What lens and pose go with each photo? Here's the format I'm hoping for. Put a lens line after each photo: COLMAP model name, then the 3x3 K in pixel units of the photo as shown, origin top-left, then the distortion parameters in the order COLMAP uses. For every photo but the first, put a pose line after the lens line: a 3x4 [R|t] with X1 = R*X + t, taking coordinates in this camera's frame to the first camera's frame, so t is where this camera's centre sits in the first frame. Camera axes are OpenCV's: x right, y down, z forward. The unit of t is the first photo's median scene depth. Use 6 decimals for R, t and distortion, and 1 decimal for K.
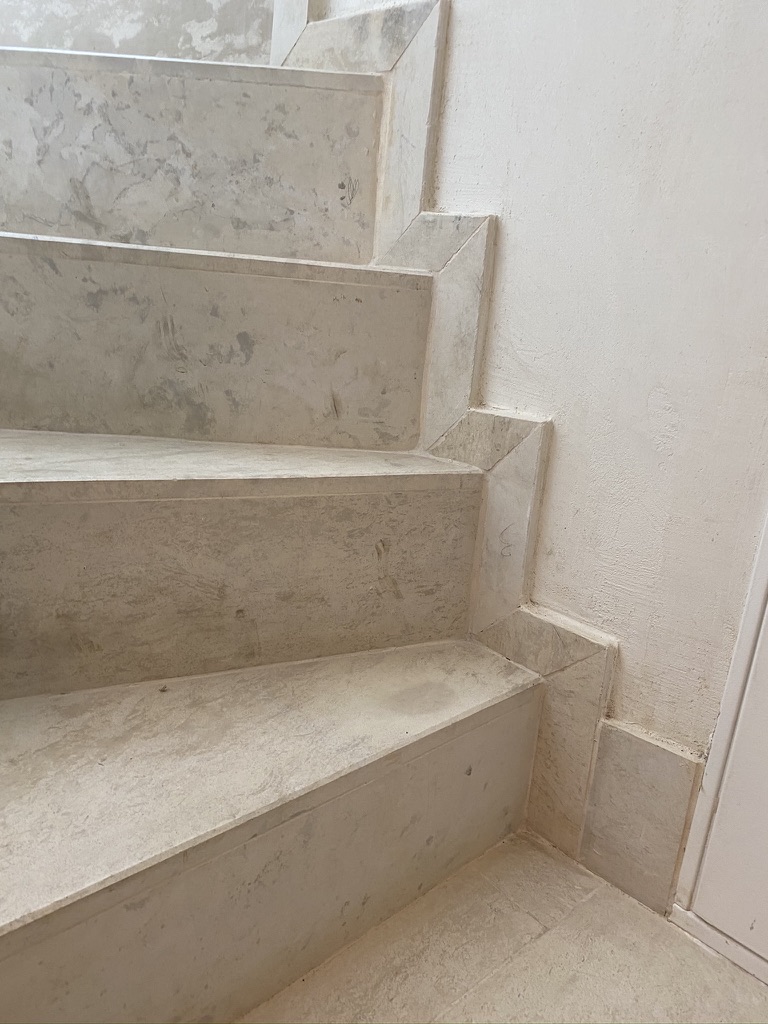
lens RADIAL K [[798.7, 0, 384.0], [0, 798.7, 512.0], [0, 0, 1]] dist [-0.034770, 0.051359]
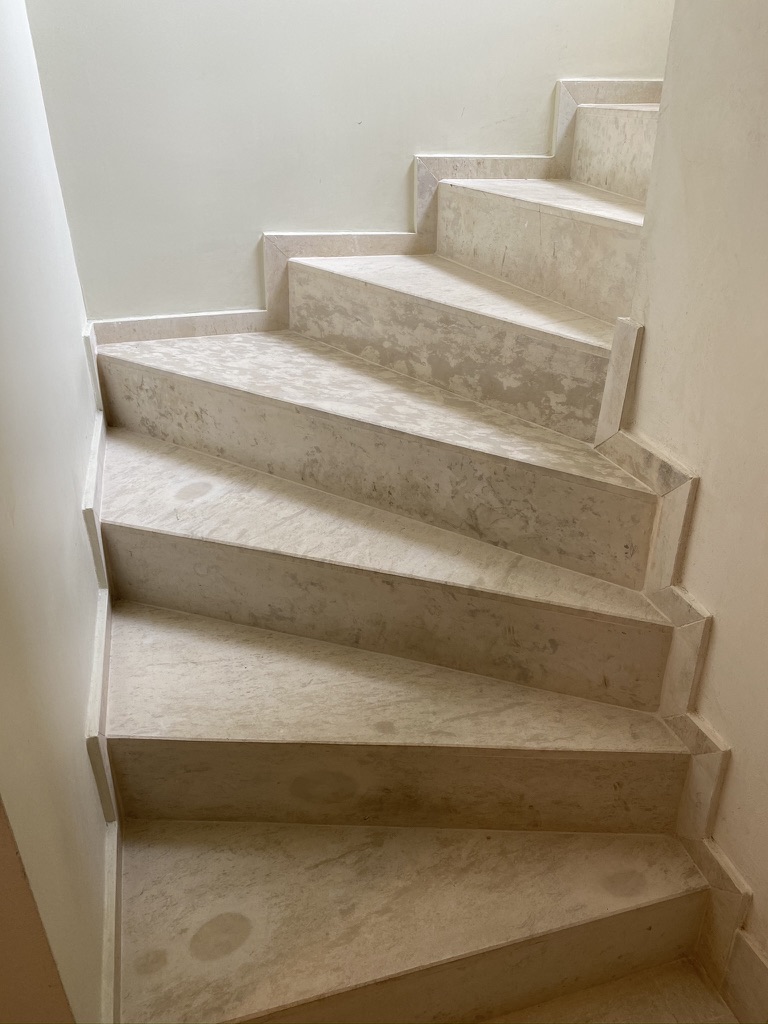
lens RADIAL K [[766.2, 0, 384.0], [0, 766.2, 512.0], [0, 0, 1]] dist [0.086536, -0.085967]
pose [[0.883468, 0.133160, -0.449170, 0.218601], [-0.061383, 0.983392, 0.170800, -0.761734], [0.464454, -0.123324, 0.876969, -0.618121]]
